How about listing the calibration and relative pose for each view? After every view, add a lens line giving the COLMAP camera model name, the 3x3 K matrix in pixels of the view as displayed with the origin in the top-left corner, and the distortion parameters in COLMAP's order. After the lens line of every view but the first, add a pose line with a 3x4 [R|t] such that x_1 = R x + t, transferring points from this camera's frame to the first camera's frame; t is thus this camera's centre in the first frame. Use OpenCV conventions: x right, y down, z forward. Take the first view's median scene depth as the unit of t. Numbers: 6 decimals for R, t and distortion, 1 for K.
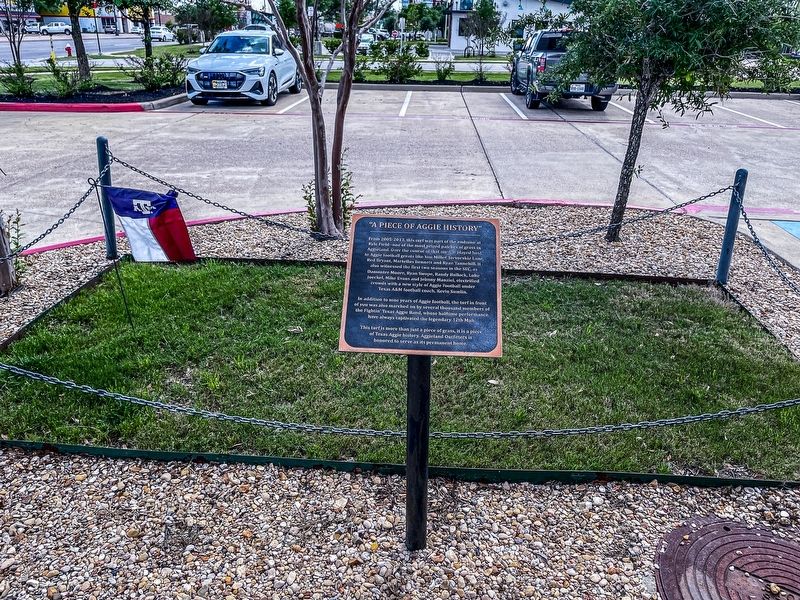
lens RADIAL K [[620.7, 0, 402.9], [0, 620.7, 298.8], [0, 0, 1]] dist [-0.013880, -0.001963]
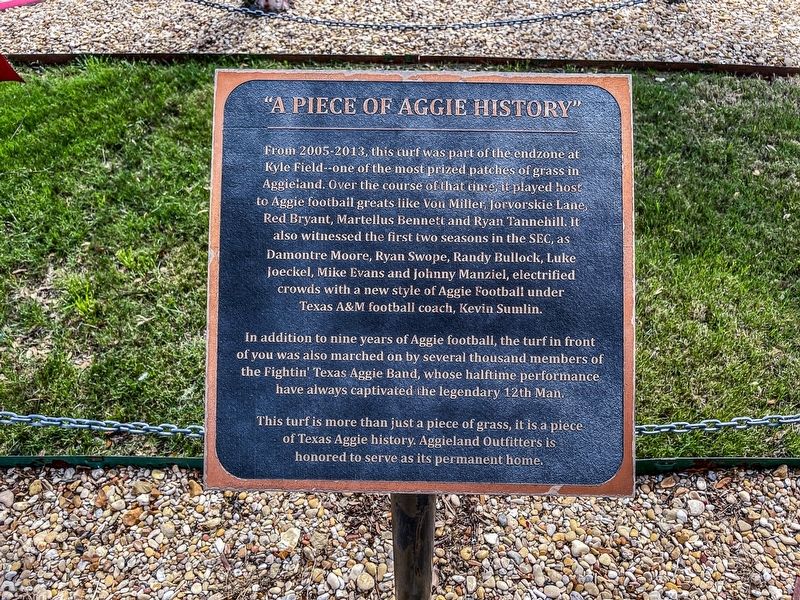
lens RADIAL K [[620.7, 0, 404.3], [0, 620.7, 303.8], [0, 0, 1]] dist [-0.013880, -0.001963]
pose [[0.999083, -0.038494, 0.018745, 0.011160], [0.028389, 0.923307, 0.383012, -0.113834], [-0.032051, -0.382129, 0.923553, 0.483738]]
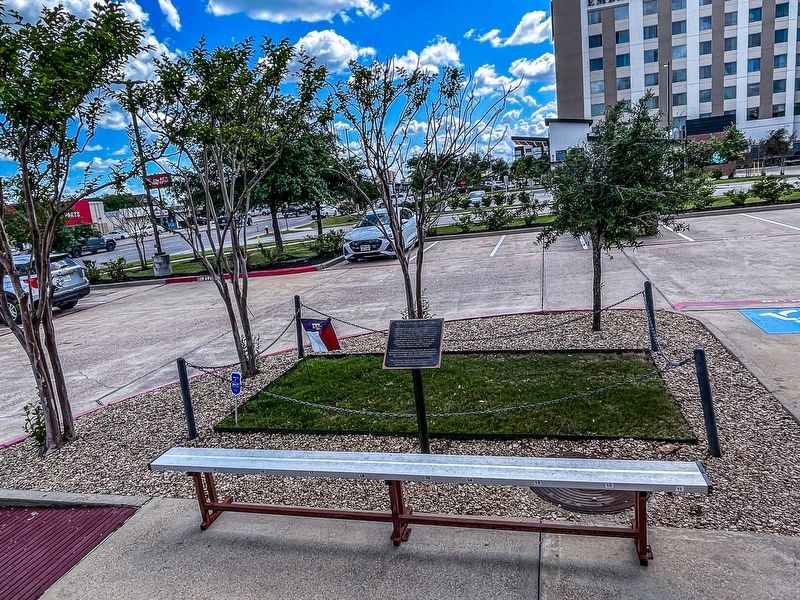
lens RADIAL K [[547.9, 0, 394.0], [0, 547.9, 297.8], [0, 0, 1]] dist [0.008840, 0.000902]
pose [[0.965356, -0.084108, -0.247010, 0.404222], [0.032536, 0.978038, -0.205871, 0.195235], [0.258900, 0.190702, 0.946891, -0.952933]]
